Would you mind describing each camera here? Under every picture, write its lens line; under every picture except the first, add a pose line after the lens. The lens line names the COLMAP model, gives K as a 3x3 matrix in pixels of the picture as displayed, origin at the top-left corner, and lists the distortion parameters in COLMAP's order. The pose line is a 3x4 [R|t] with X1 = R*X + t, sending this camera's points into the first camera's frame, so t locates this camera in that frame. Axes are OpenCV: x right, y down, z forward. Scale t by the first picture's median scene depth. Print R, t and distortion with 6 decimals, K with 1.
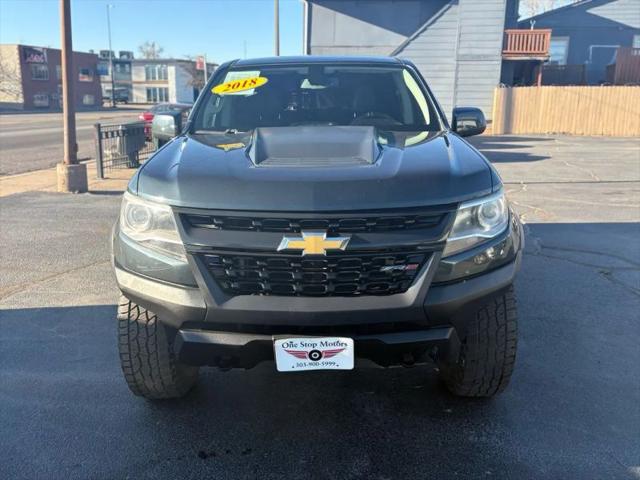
lens RADIAL K [[632.1, 0, 329.1], [0, 632.1, 279.9], [0, 0, 1]] dist [0.035973, 0.000000]
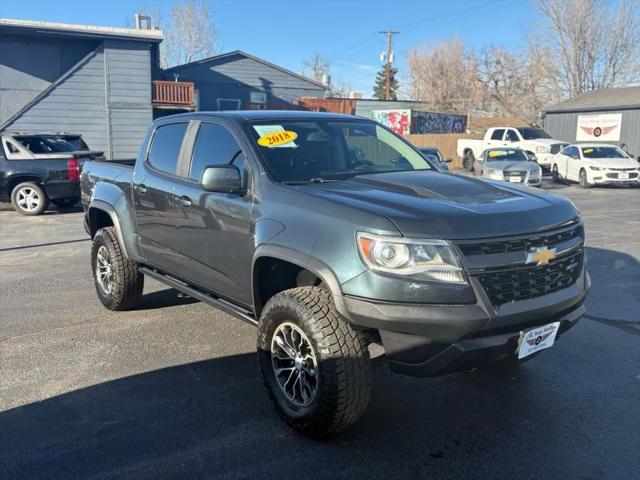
lens RADIAL K [[632.1, 0, 339.4], [0, 632.1, 285.6], [0, 0, 1]] dist [0.035973, 0.000000]
pose [[0.784327, -0.142736, 0.603703, -1.131363], [0.178137, 0.984005, 0.001217, -0.069748], [-0.594220, 0.106587, 0.797209, 0.179776]]
